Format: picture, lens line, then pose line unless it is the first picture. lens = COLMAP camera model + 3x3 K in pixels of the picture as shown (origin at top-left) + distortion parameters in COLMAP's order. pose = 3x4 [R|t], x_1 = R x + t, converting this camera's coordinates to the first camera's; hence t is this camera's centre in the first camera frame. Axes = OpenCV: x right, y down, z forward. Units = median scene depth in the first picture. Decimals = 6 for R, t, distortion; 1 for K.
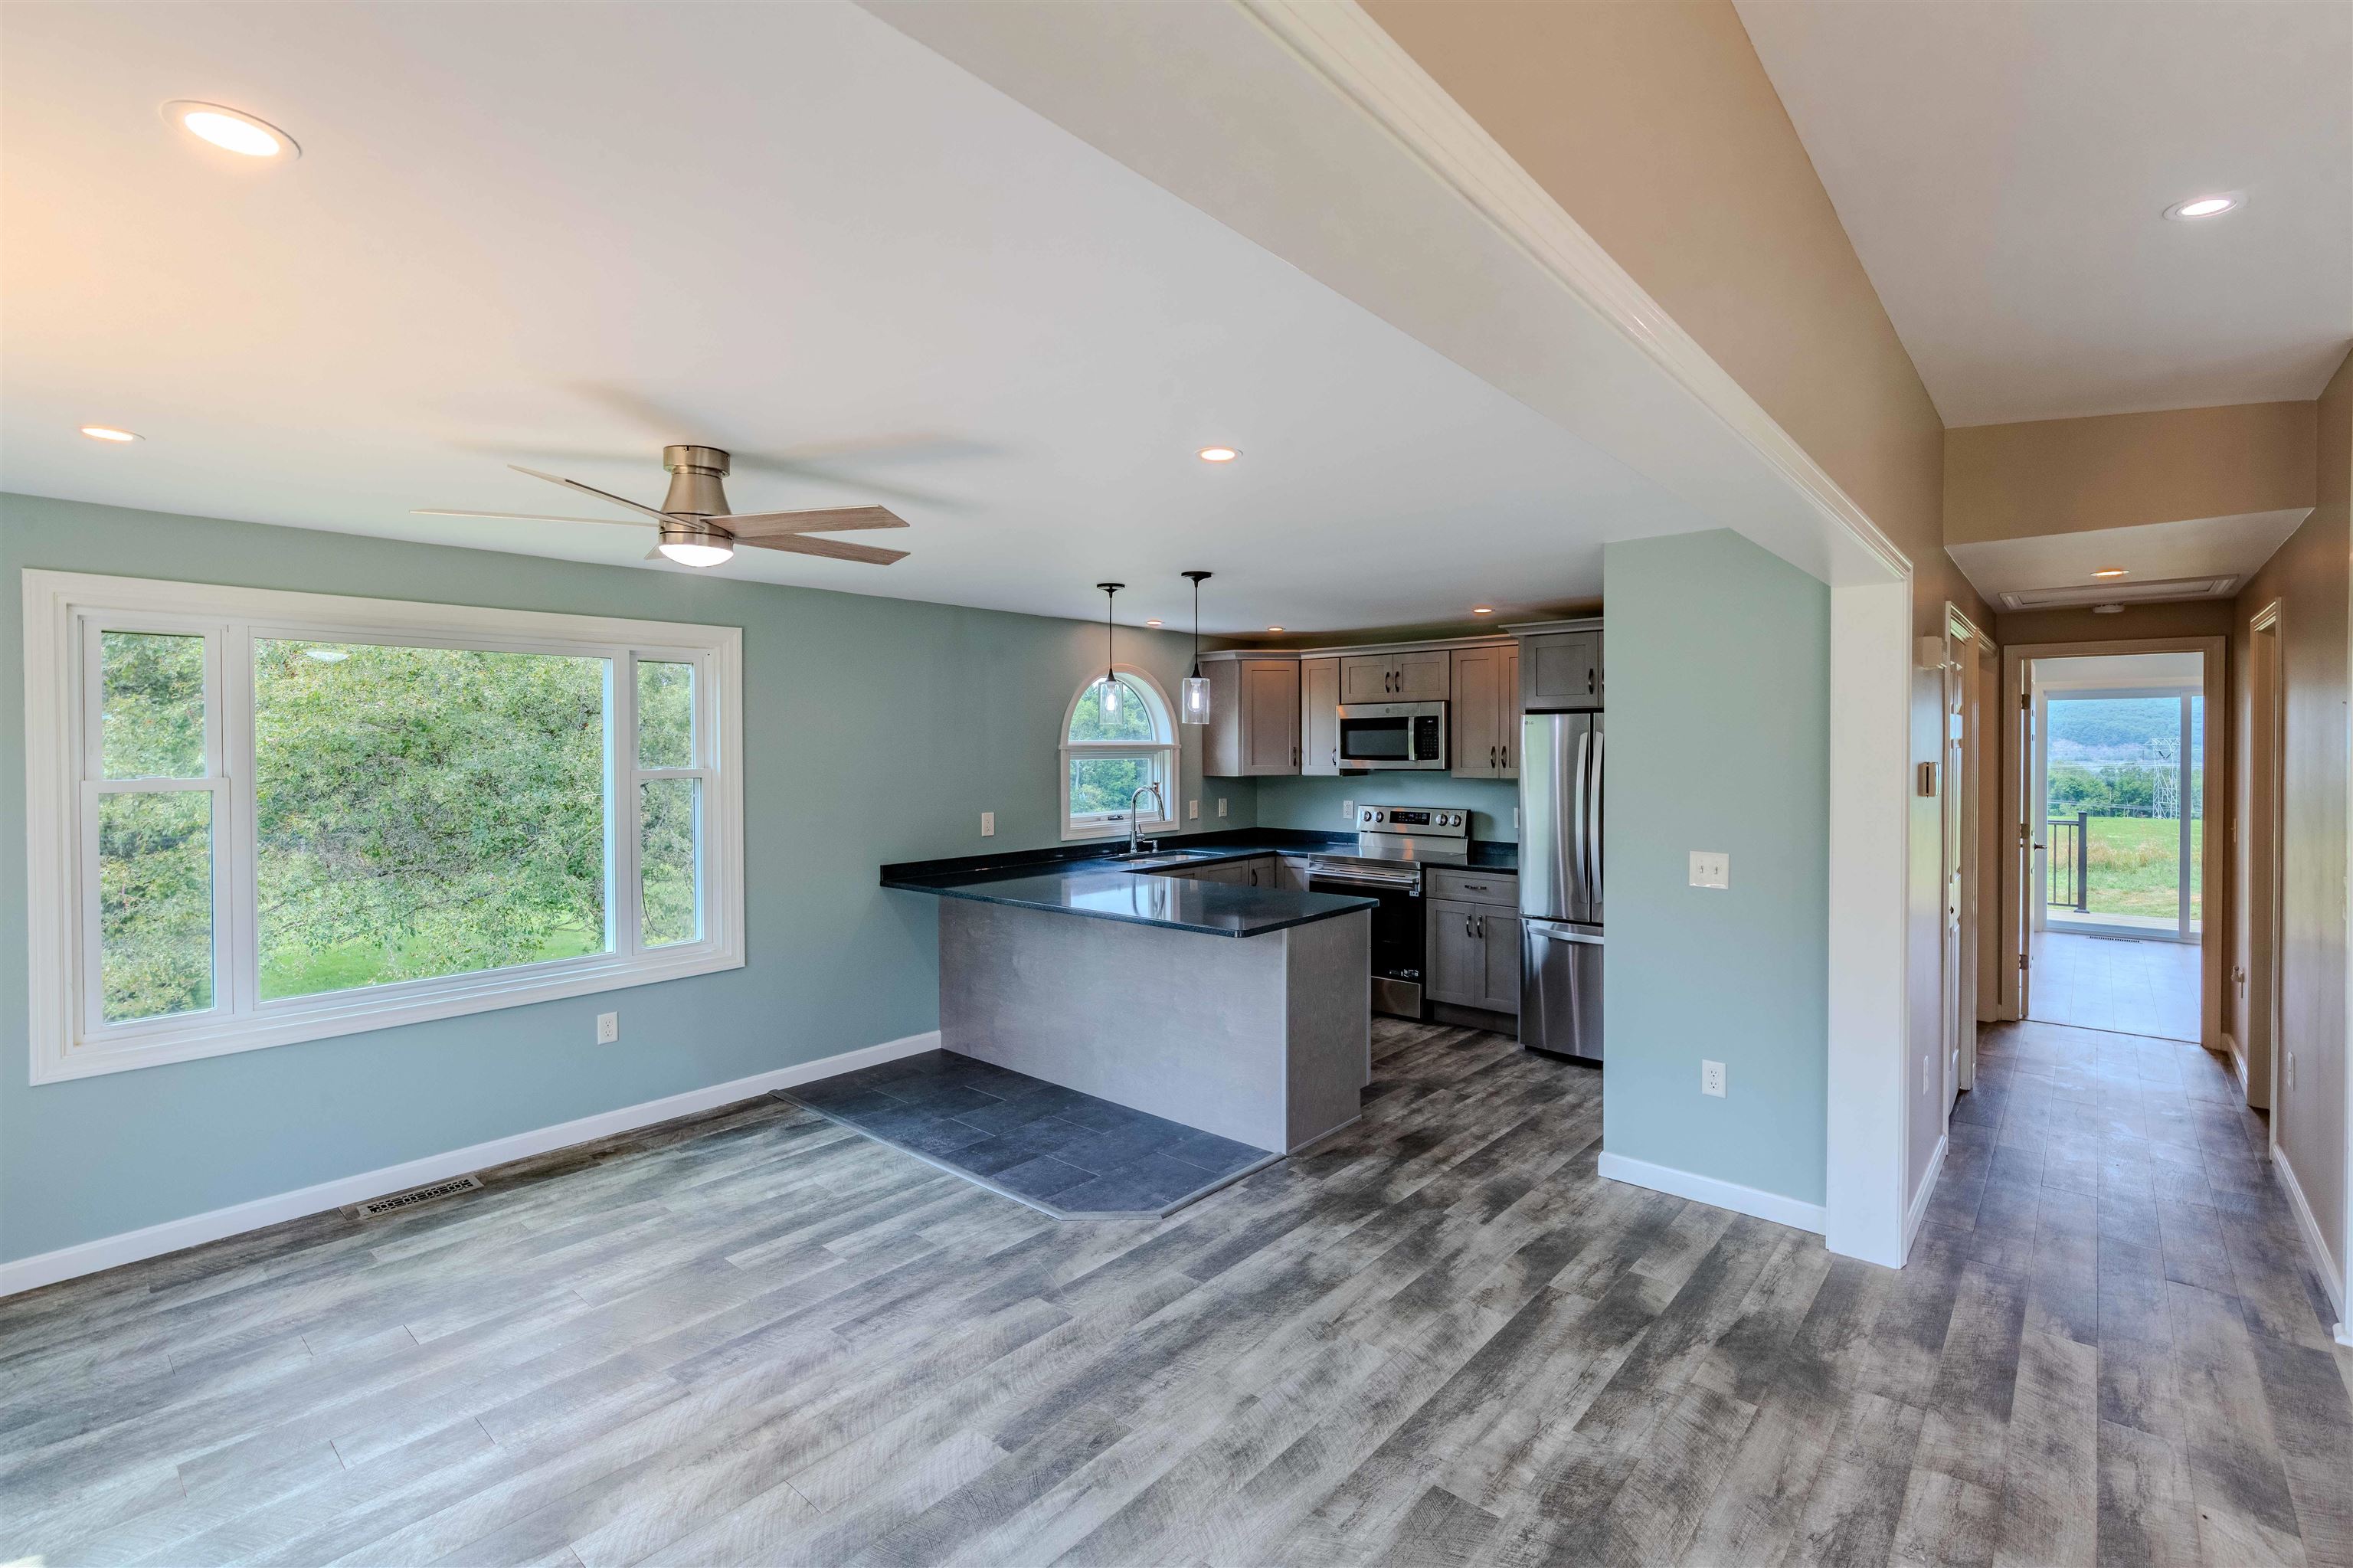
lens RADIAL K [[1046.0, 0, 1190.6], [0, 1046.0, 761.2], [0, 0, 1]] dist [0.002398, -0.000067]
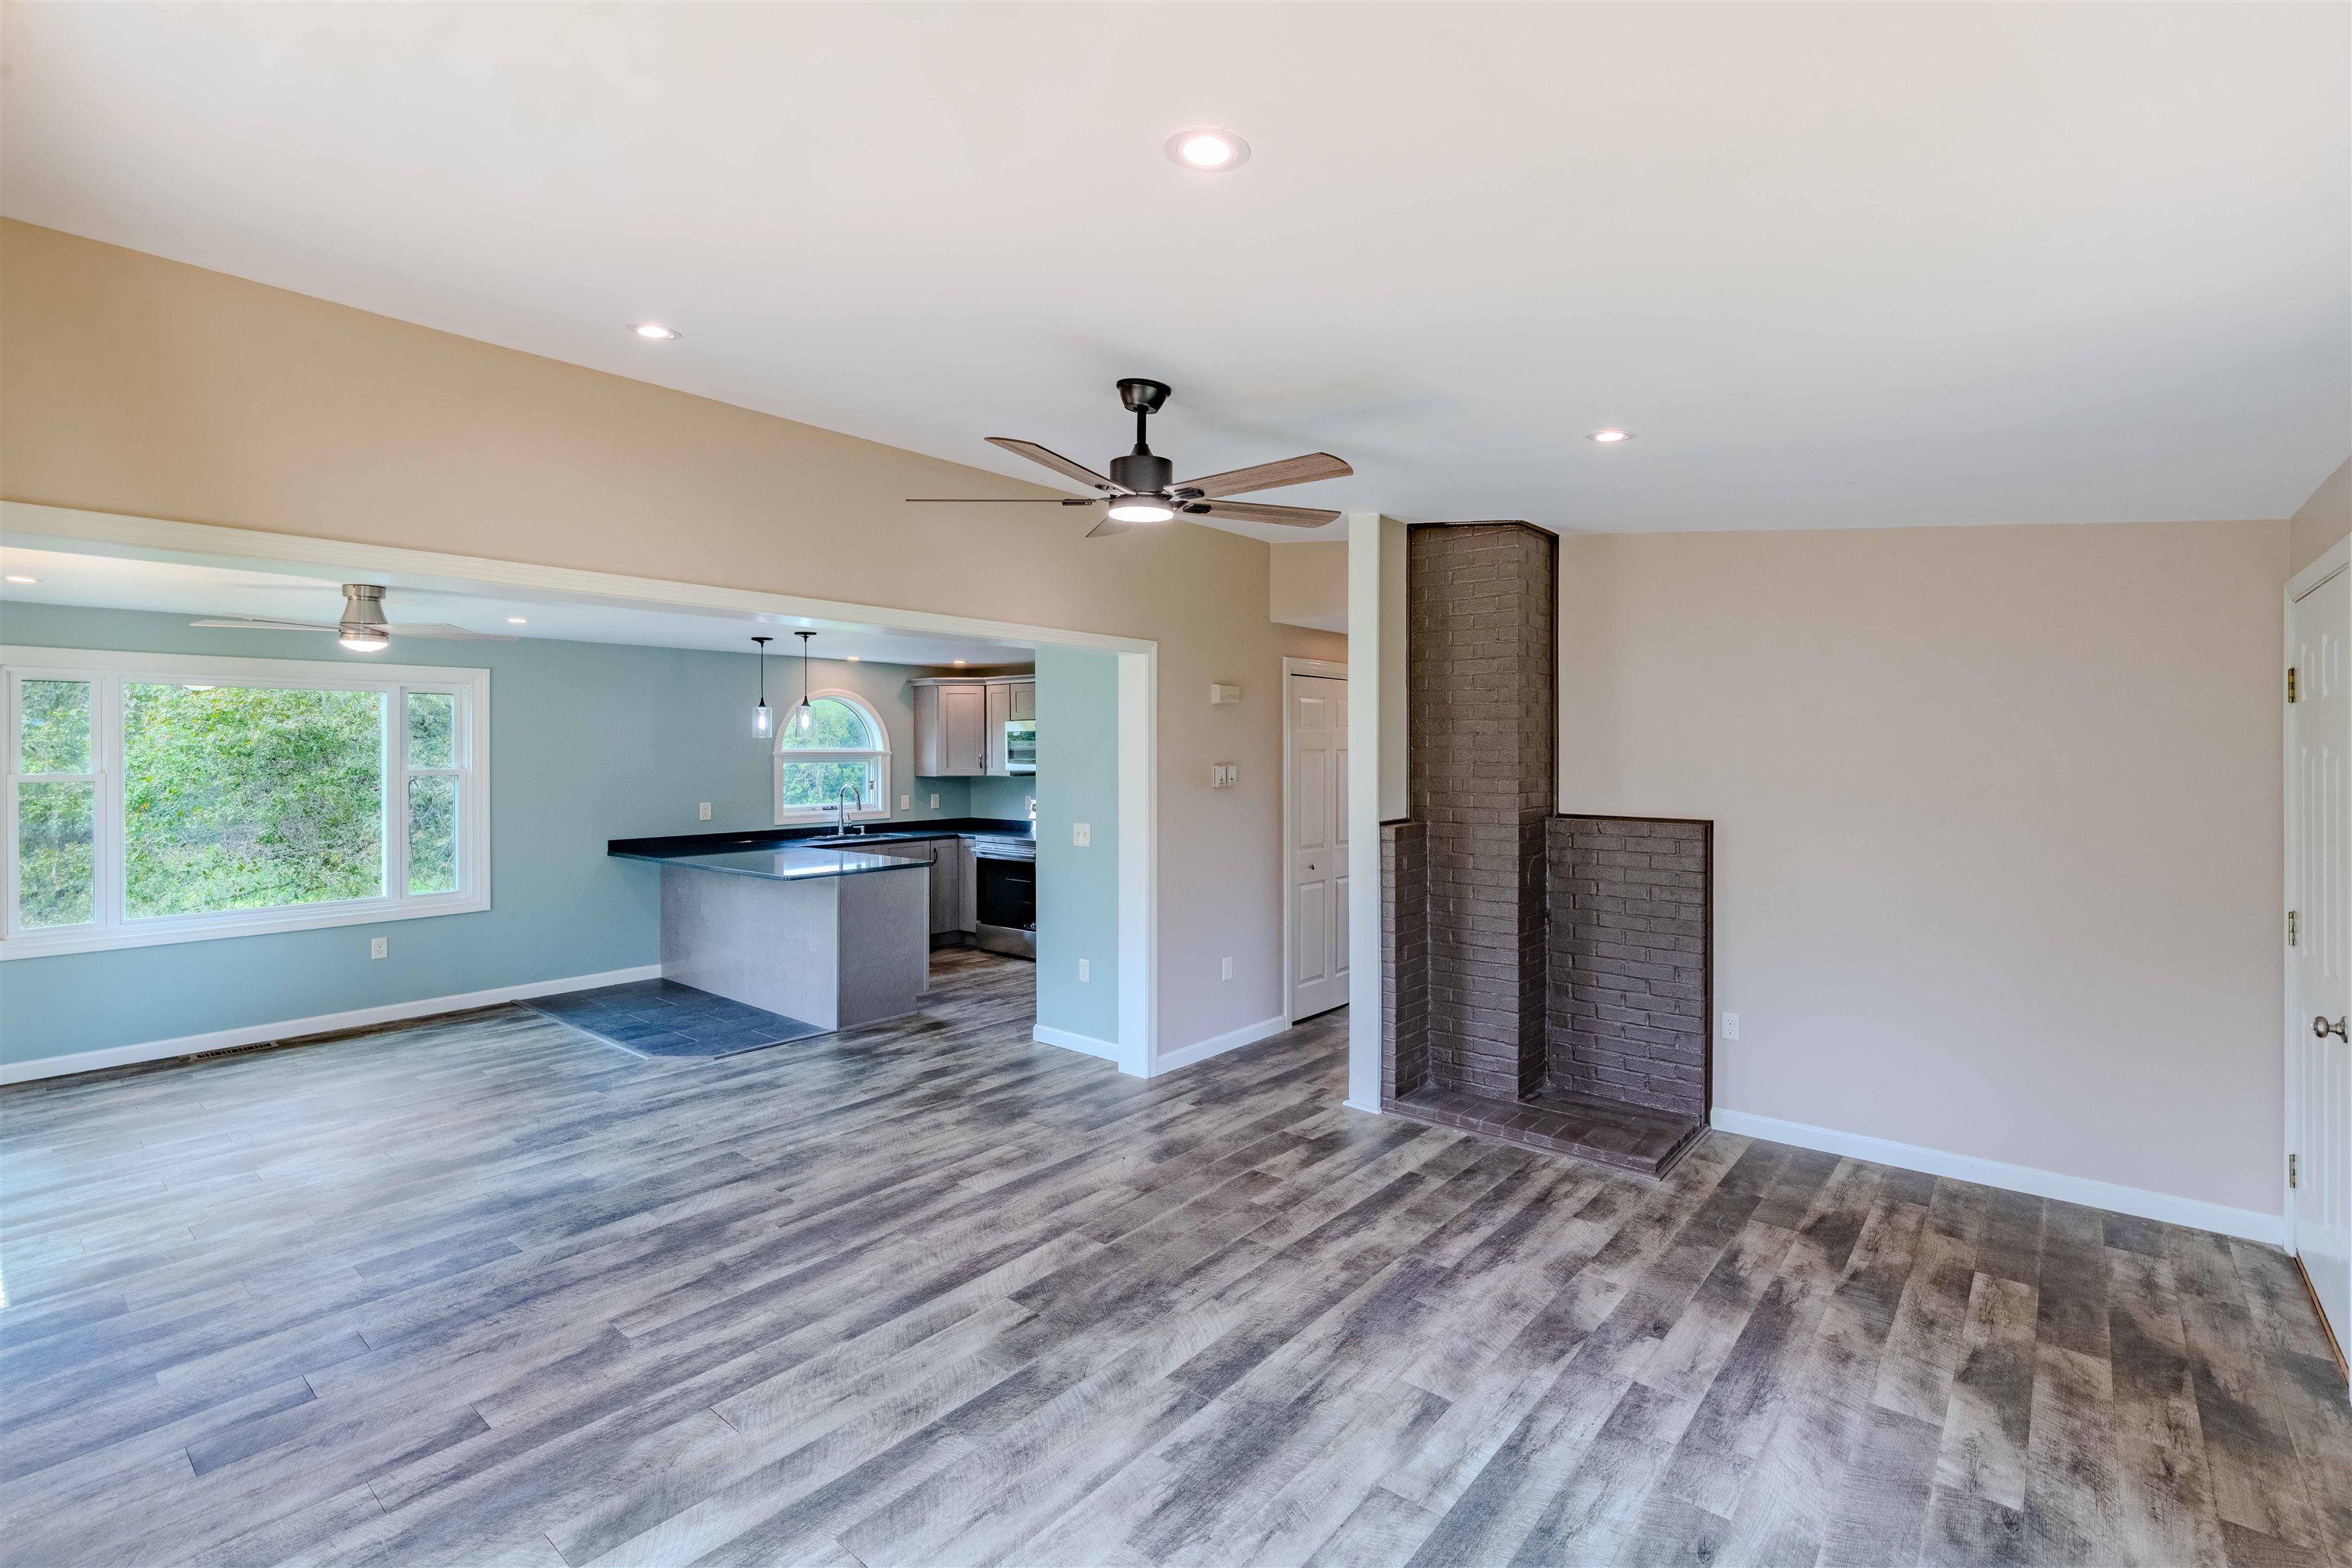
lens RADIAL K [[1045.5, 0, 1170.0], [0, 1045.5, 753.3], [0, 0, 1]] dist [0.002398, -0.000067]
pose [[0.999911, 0.001999, 0.013158, 0.469936], [-0.001844, 0.999928, -0.011815, 0.001330], [-0.013181, 0.011790, 0.999844, -0.422050]]
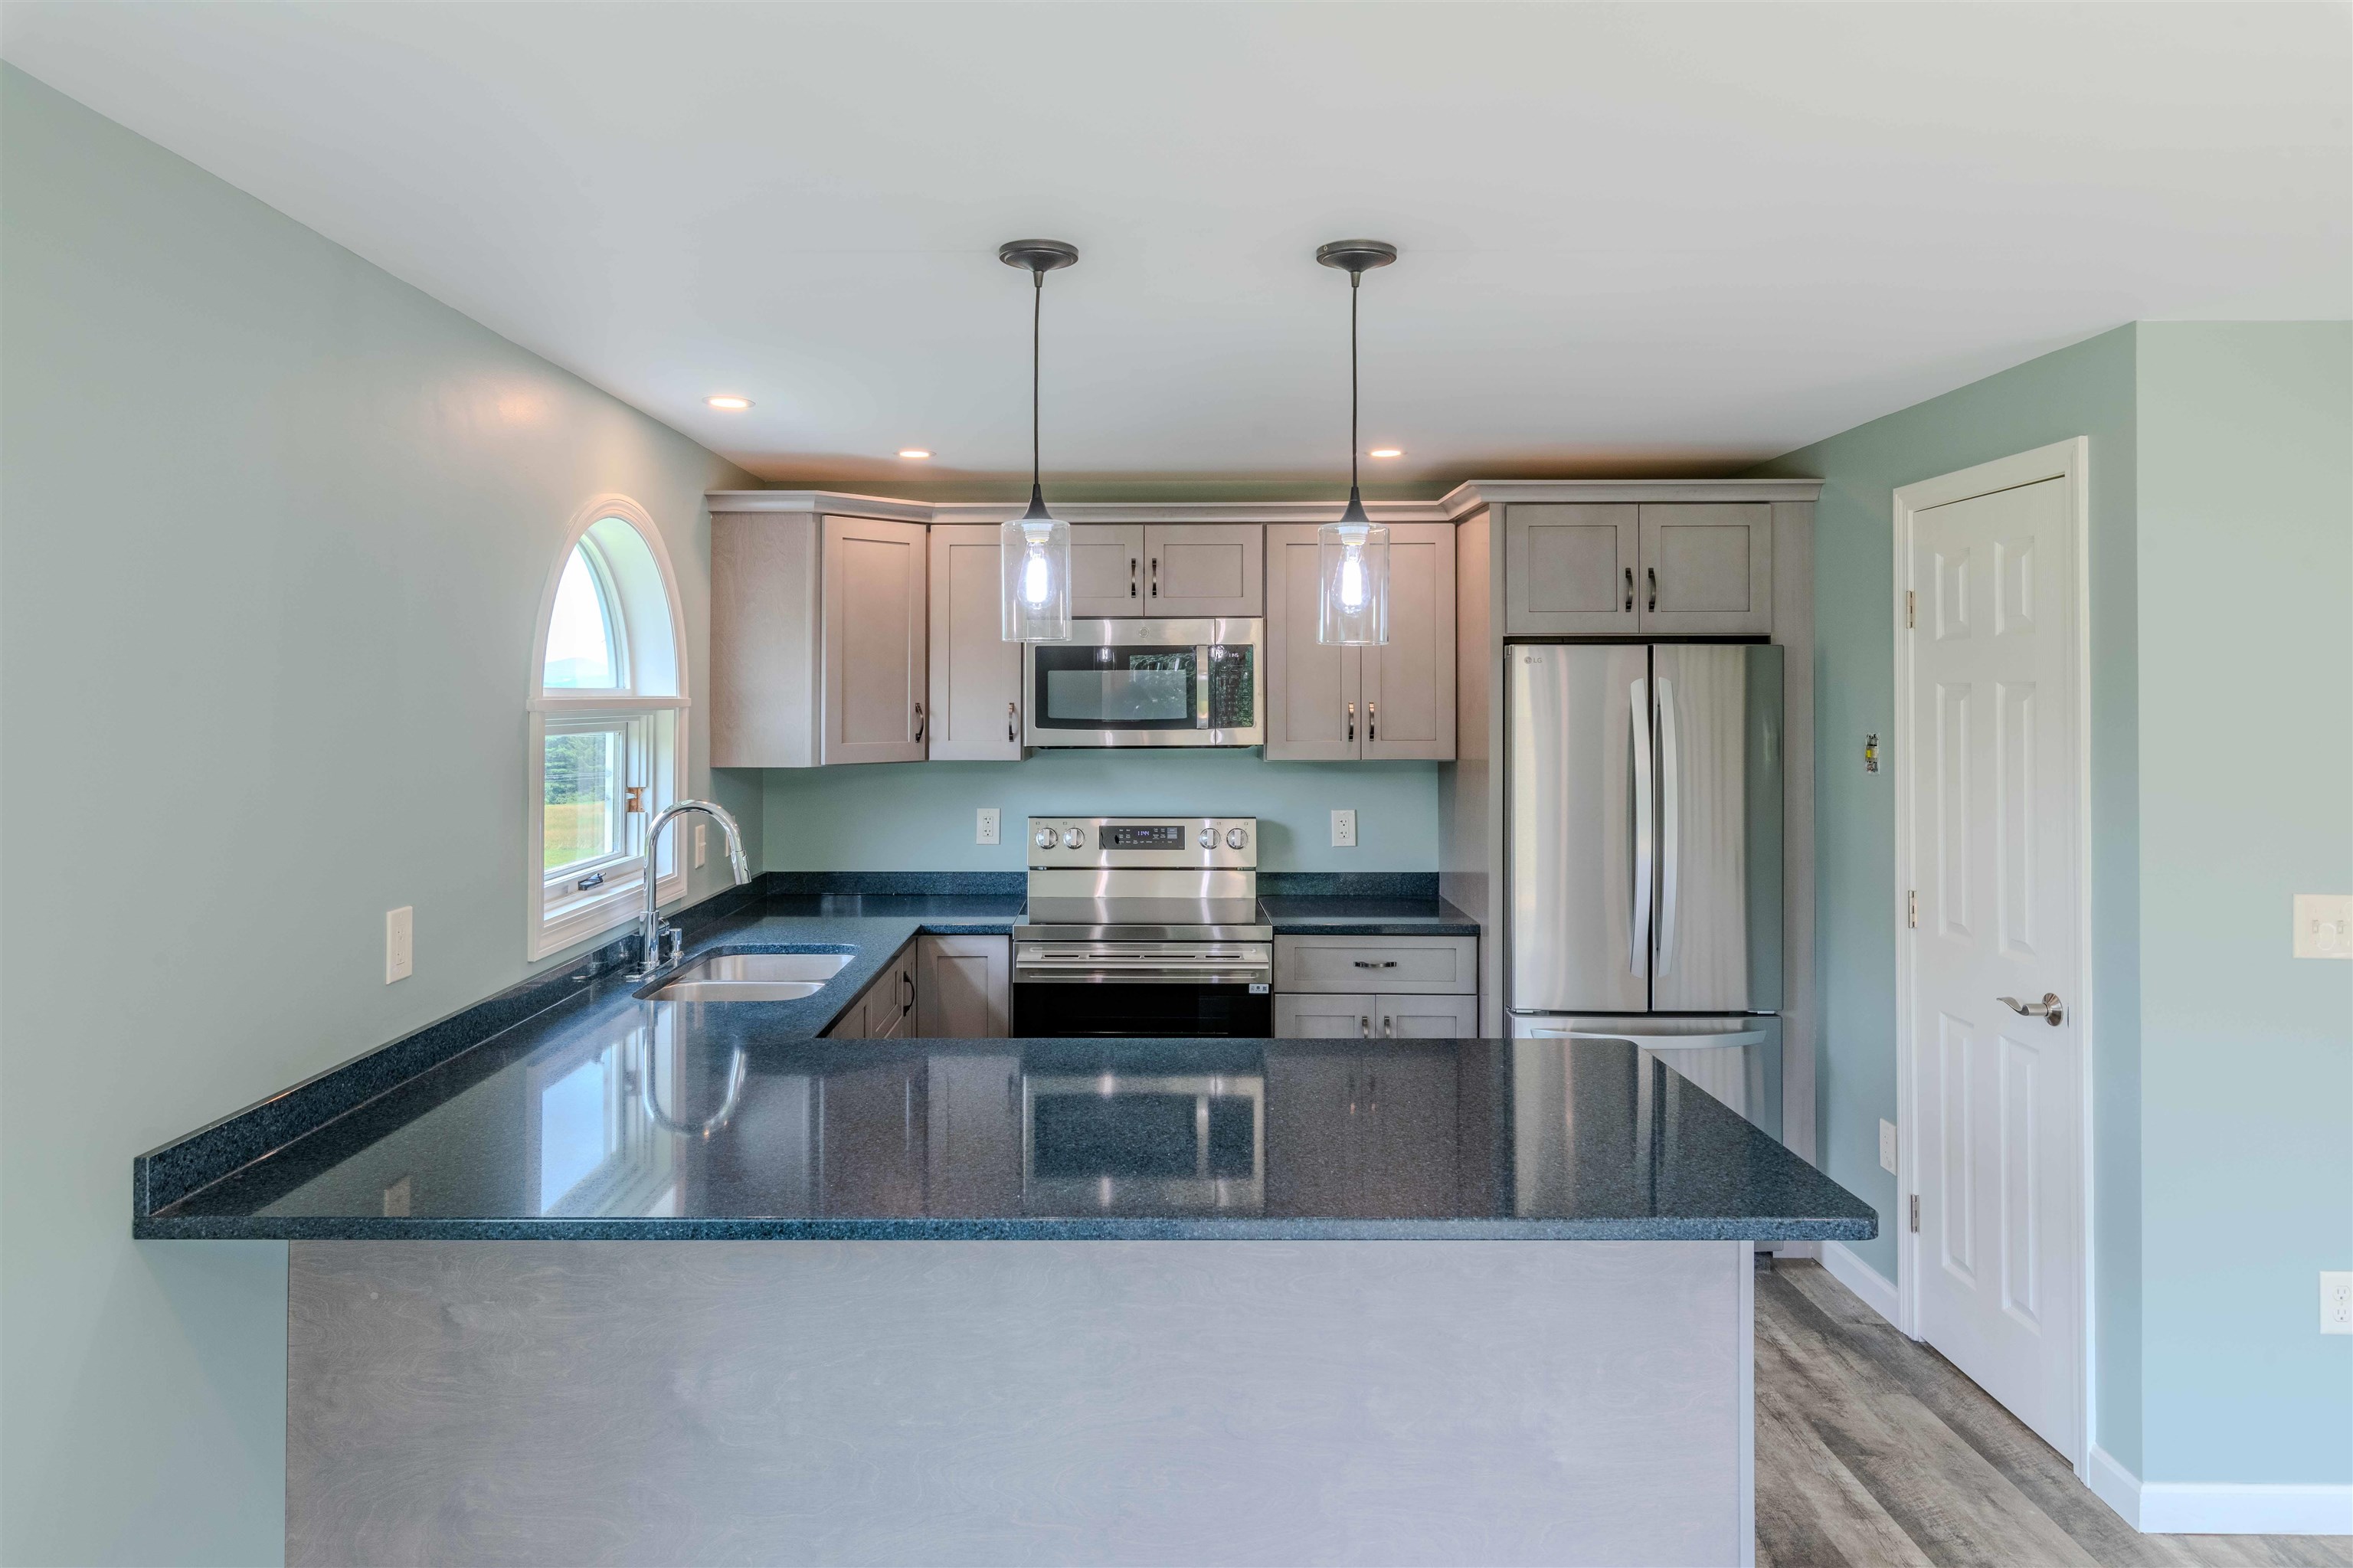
lens RADIAL K [[1462.9, 0, 1135.2], [0, 1462.9, 680.0], [0, 0, 1]] dist [0.004984, -0.002326]
pose [[0.768047, 0.009537, 0.640322, -0.381974], [0.008142, 0.999663, -0.024655, -0.009955], [-0.640341, 0.024150, 0.767711, 0.624715]]
